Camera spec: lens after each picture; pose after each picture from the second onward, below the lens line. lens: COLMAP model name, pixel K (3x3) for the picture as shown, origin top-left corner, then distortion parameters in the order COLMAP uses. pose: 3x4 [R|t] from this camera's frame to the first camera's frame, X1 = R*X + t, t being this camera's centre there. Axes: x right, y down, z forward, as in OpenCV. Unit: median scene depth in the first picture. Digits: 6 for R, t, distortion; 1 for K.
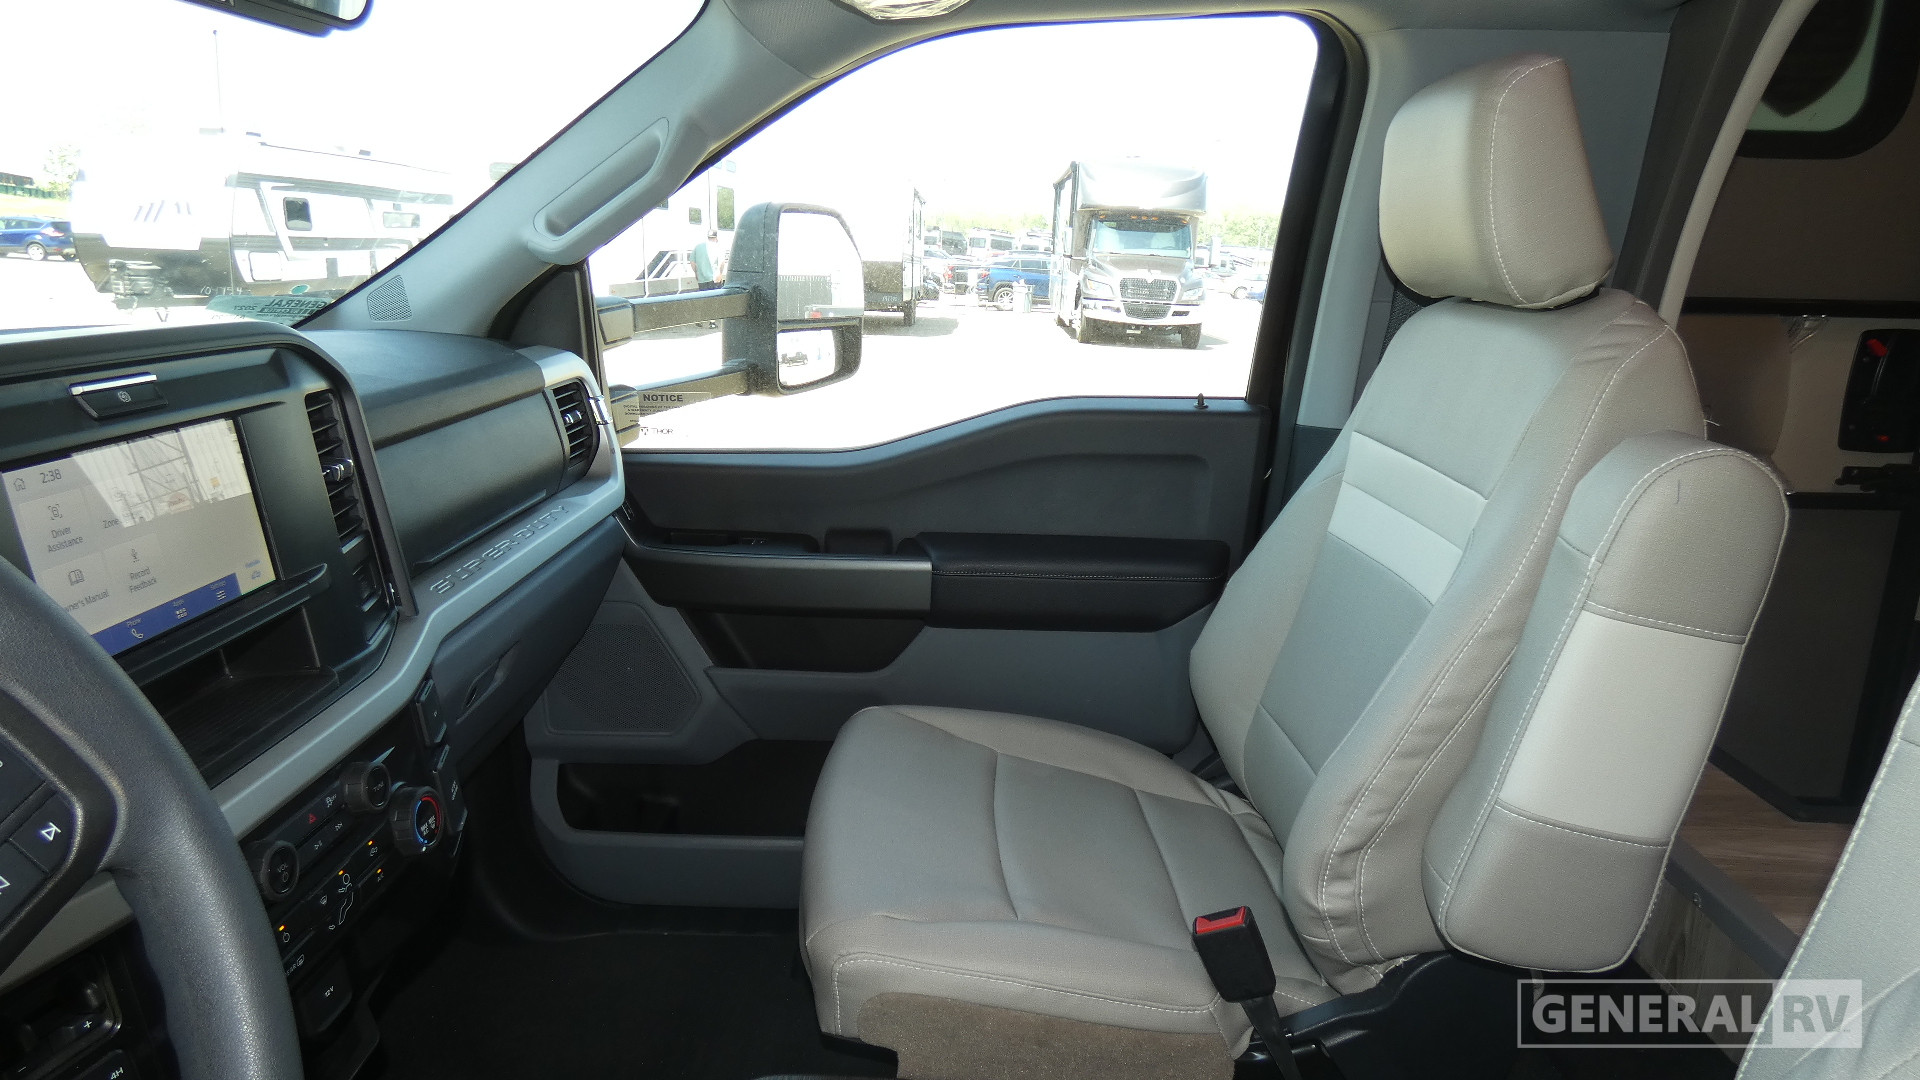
lens RADIAL K [[1139.8, 0, 960.0], [0, 1139.8, 540.0], [0, 0, 1]] dist [-0.006402, -0.004074]
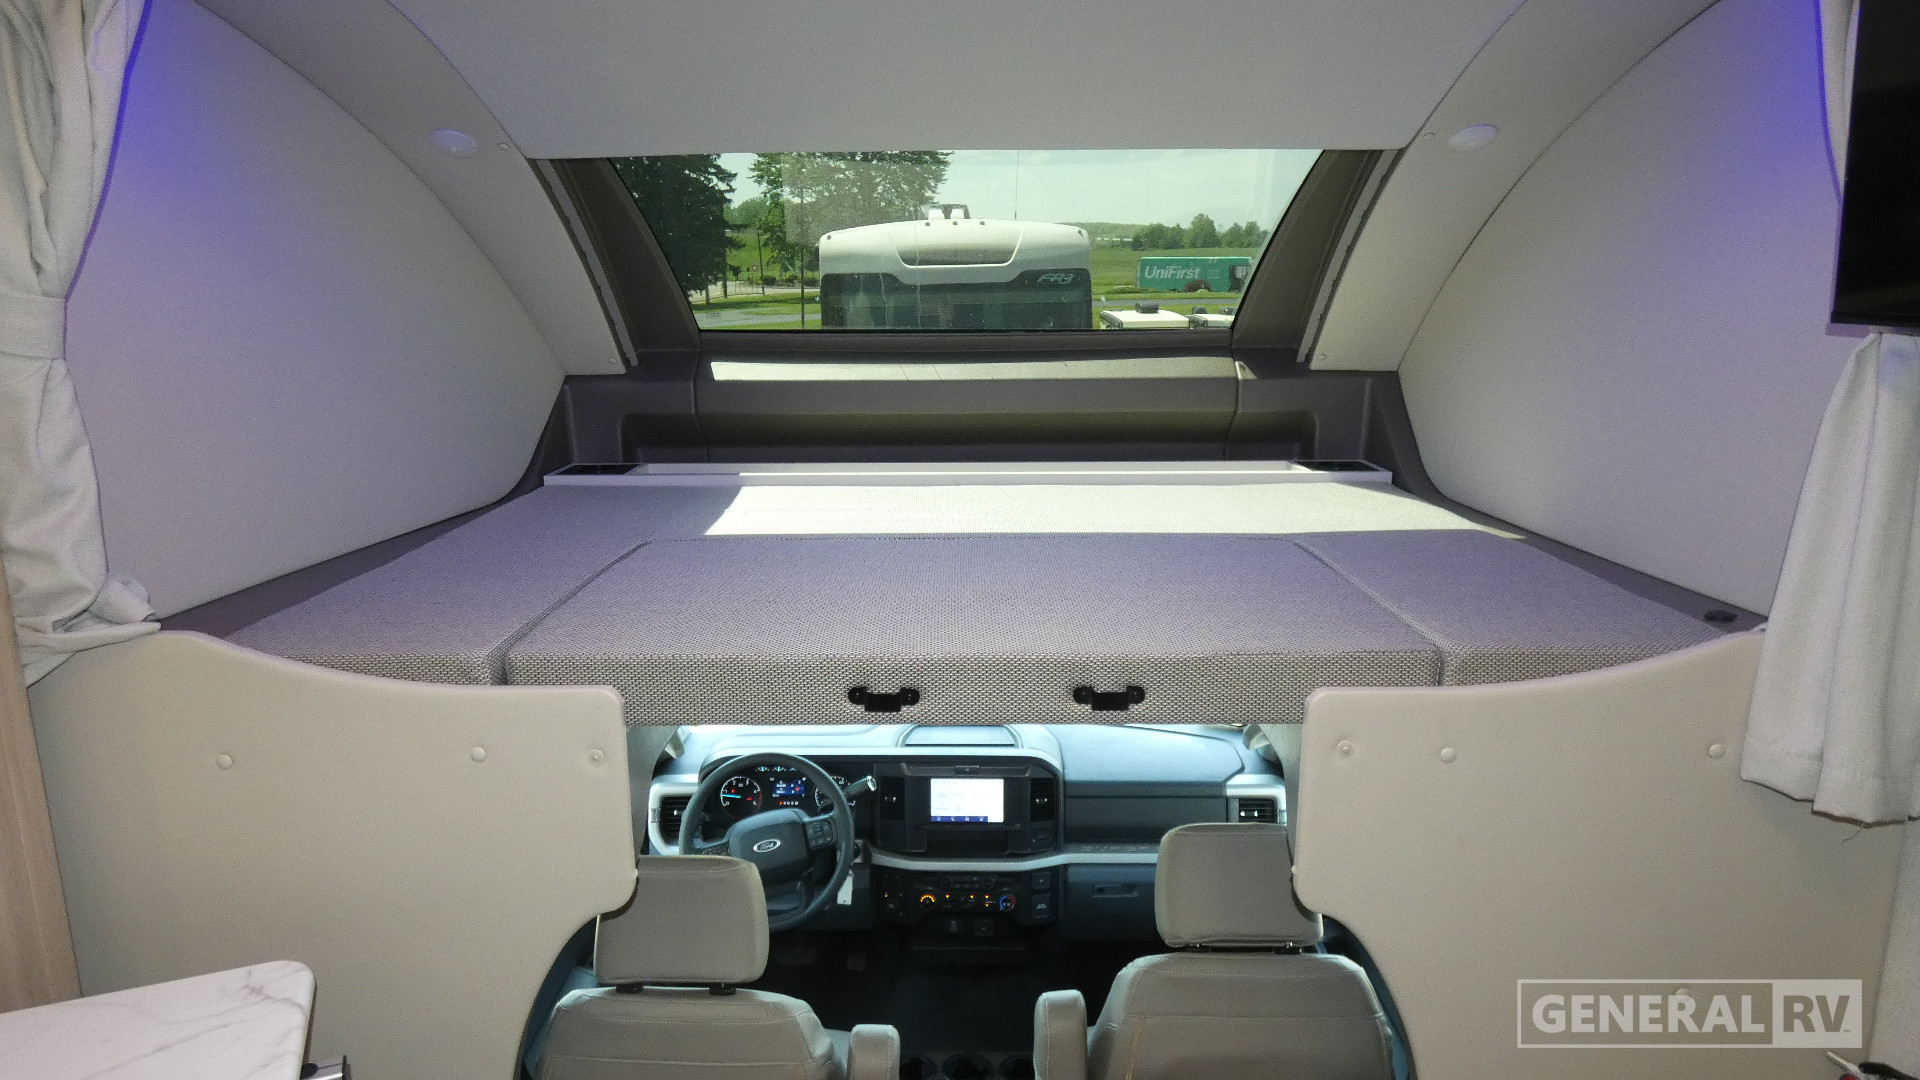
lens RADIAL K [[1139.8, 0, 960.0], [0, 1139.8, 540.0], [0, 0, 1]] dist [-0.006402, -0.004074]
pose [[0.003278, 0.188958, -0.981980, 3.220171], [-0.248045, 0.951450, 0.182255, -1.656078], [0.968743, 0.242978, 0.049989, 0.488554]]
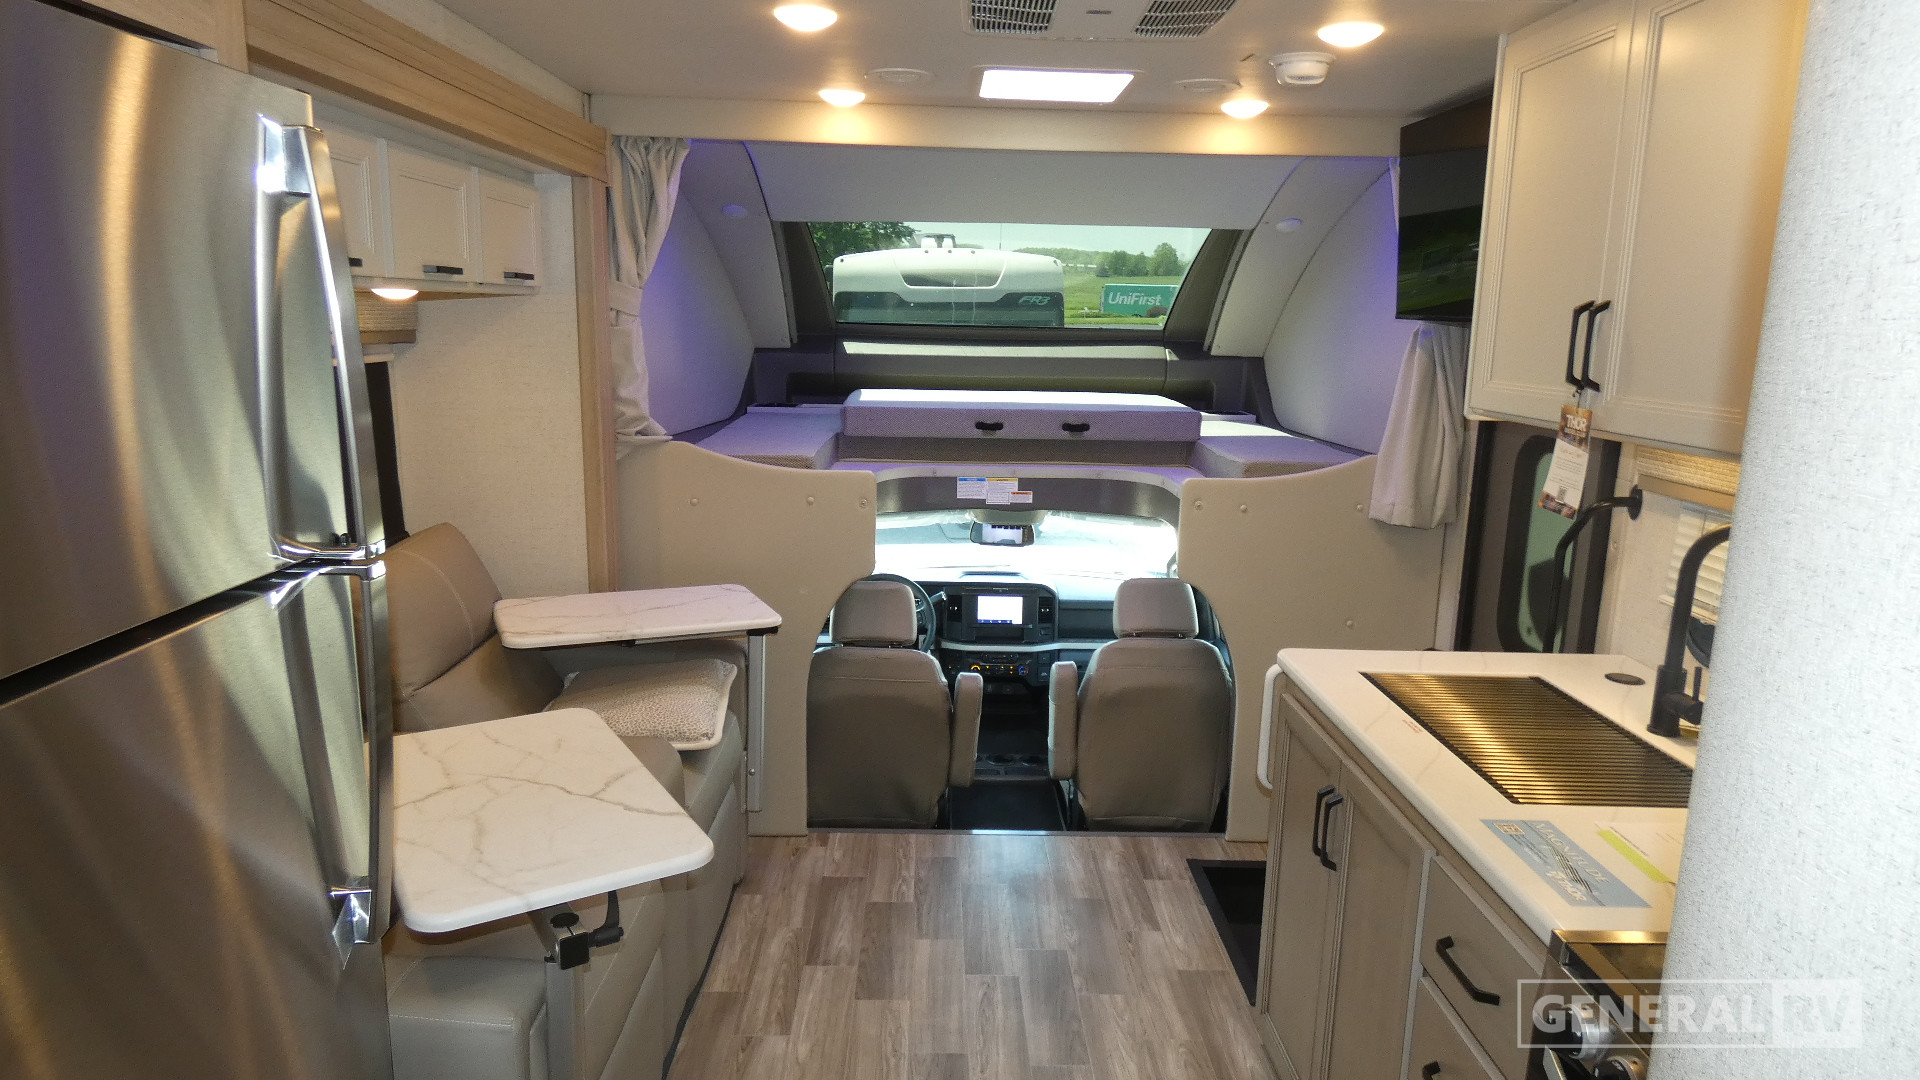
lens RADIAL K [[1139.8, 0, 960.0], [0, 1139.8, 540.0], [0, 0, 1]] dist [-0.006402, -0.004074]
pose [[0.034245, 0.170799, -0.984711, 5.971198], [-0.270273, 0.950159, 0.155407, -1.400758], [0.962175, 0.260819, 0.078701, 0.073617]]
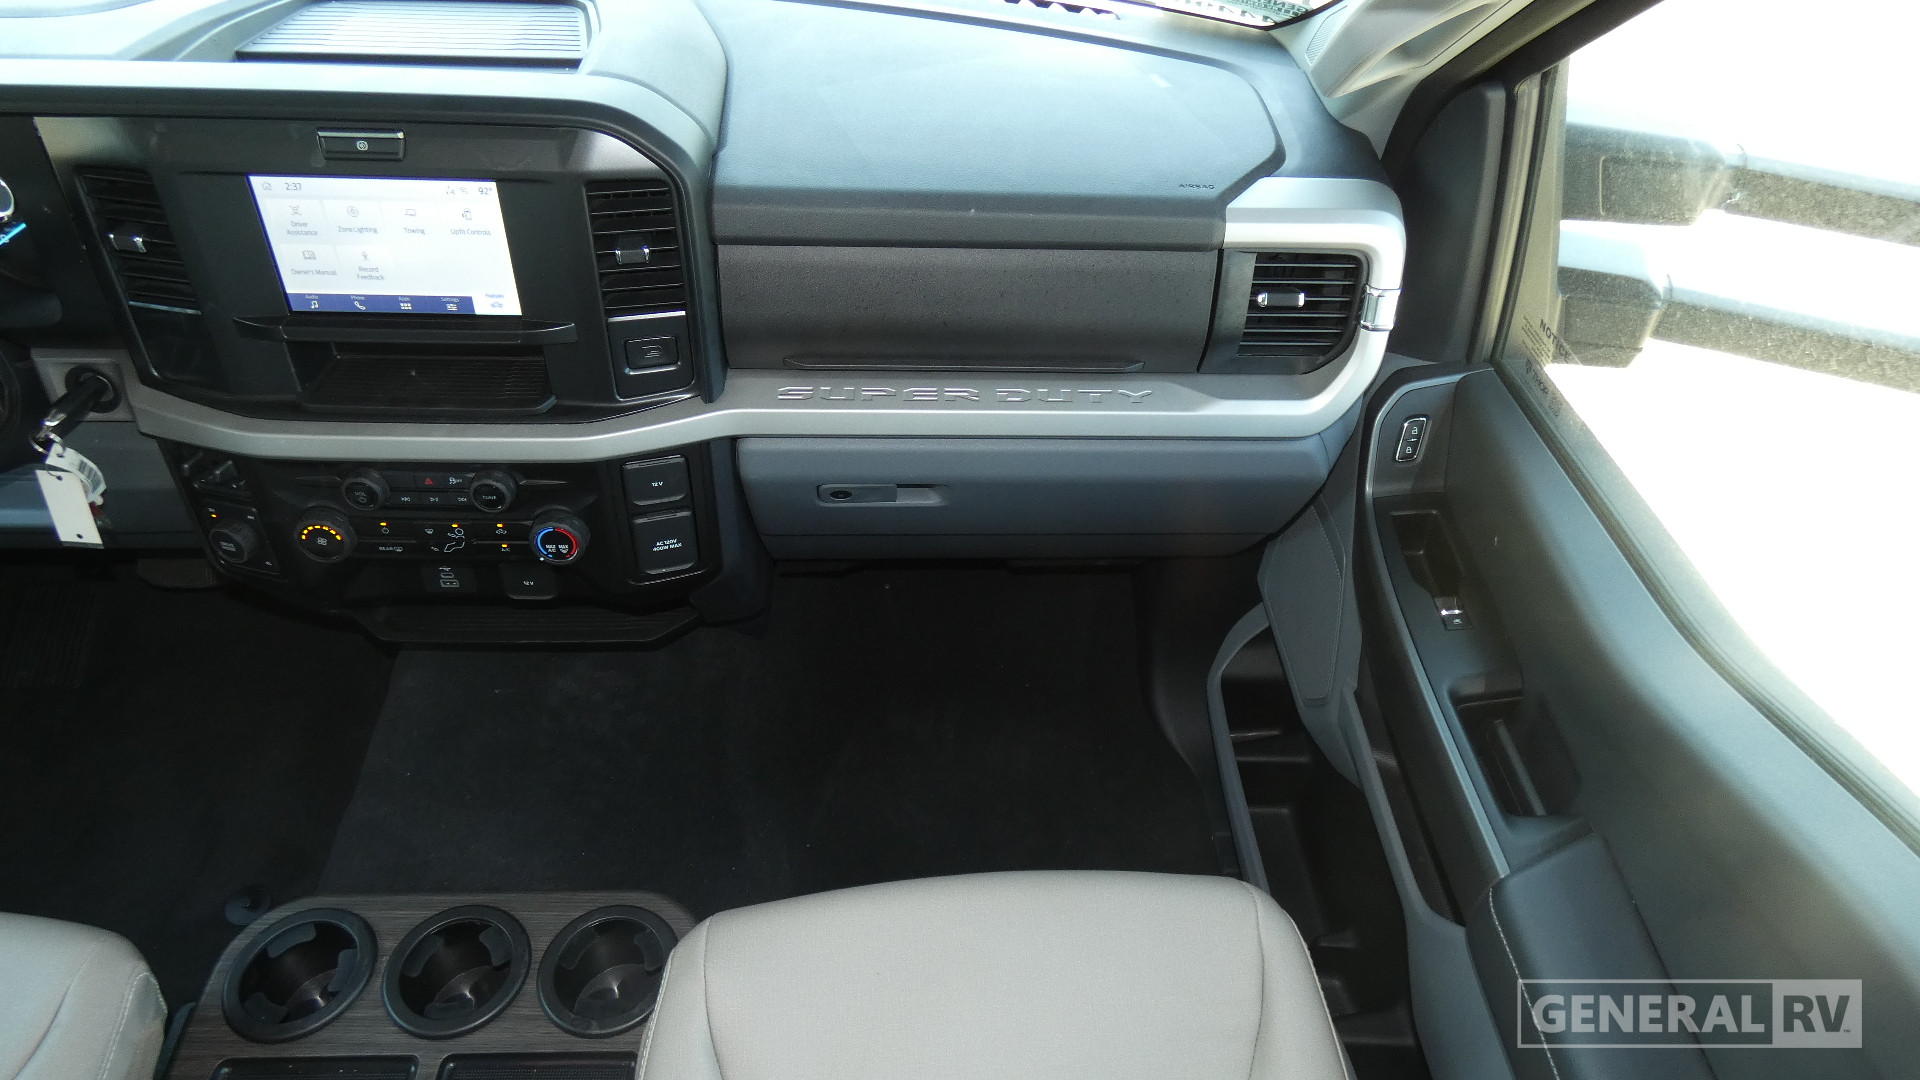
lens RADIAL K [[1139.8, 0, 960.0], [0, 1139.8, 540.0], [0, 0, 1]] dist [-0.006402, -0.004074]
pose [[0.062863, 0.677581, -0.732757, 0.519538], [-0.293907, 0.714219, 0.635224, -0.765988], [0.953764, 0.175431, 0.244044, 1.304534]]
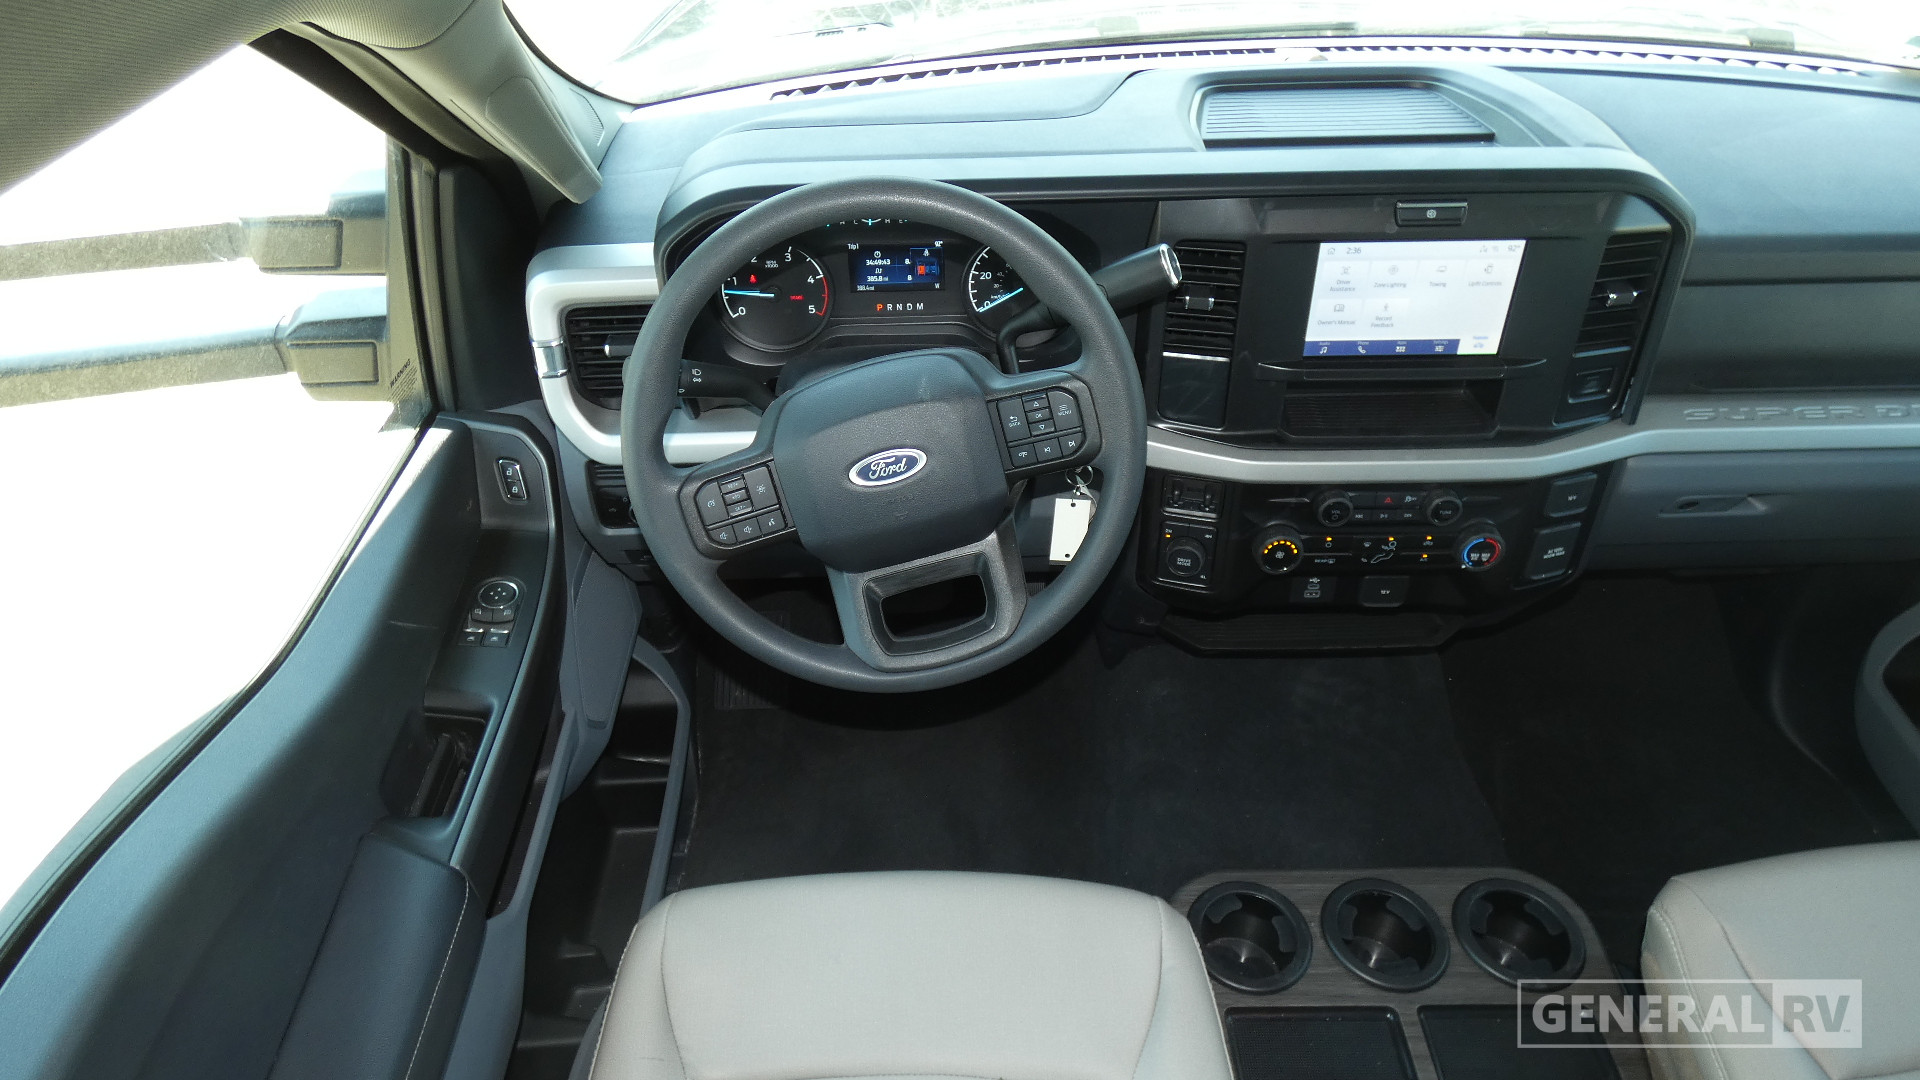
lens RADIAL K [[1139.8, 0, 960.0], [0, 1139.8, 540.0], [0, 0, 1]] dist [-0.006402, -0.004074]
pose [[0.026585, 0.645480, -0.763314, 0.655751], [-0.232501, 0.746636, 0.623280, -0.562971], [0.972233, 0.160902, 0.169924, 0.172206]]
